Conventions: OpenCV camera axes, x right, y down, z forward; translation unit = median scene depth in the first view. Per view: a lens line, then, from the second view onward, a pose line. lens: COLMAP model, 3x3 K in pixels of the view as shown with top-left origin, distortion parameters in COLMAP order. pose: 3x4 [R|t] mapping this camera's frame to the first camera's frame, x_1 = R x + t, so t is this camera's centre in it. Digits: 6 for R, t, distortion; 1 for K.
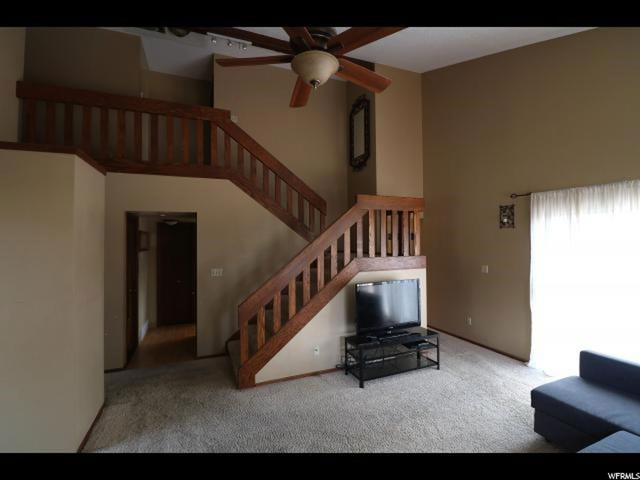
lens RADIAL K [[294.3, 0, 318.1], [0, 294.3, 237.4], [0, 0, 1]] dist [-0.000300, -0.013008]
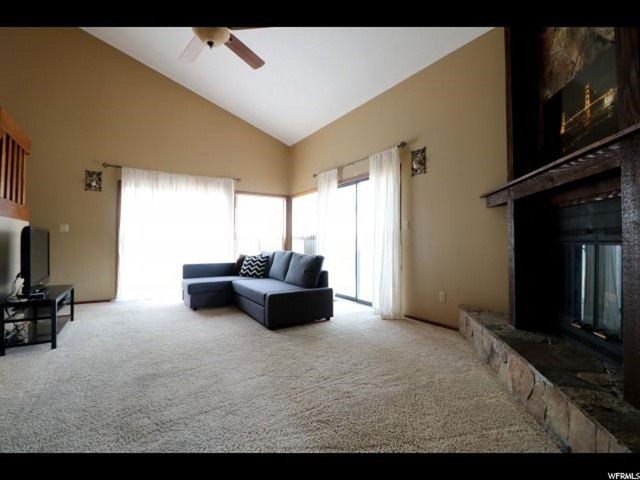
lens RADIAL K [[294.3, 0, 318.1], [0, 294.3, 237.4], [0, 0, 1]] dist [-0.000300, -0.013008]
pose [[-0.179751, 0.023063, 0.983442, -0.686542], [-0.008035, 0.999657, -0.024911, 0.184505], [-0.983679, -0.012379, -0.179504, 0.364378]]
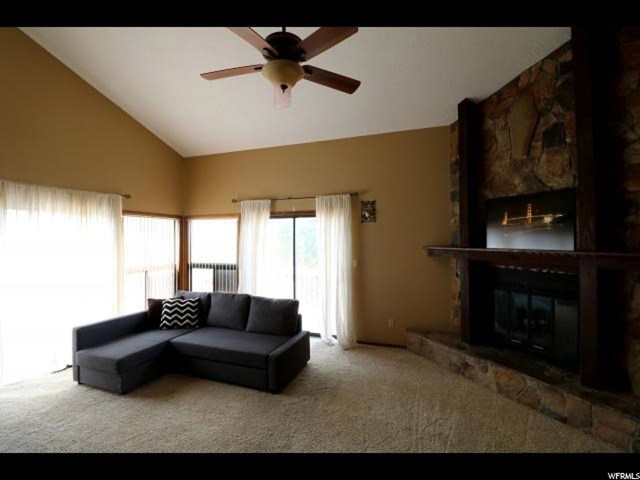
lens RADIAL K [[294.3, 0, 318.1], [0, 294.3, 237.4], [0, 0, 1]] dist [-0.000300, -0.013008]
pose [[-0.744058, 0.016025, 0.667923, -0.422560], [0.002894, 0.999780, -0.020763, 0.034624], [-0.668109, -0.013515, -0.743941, 0.858188]]
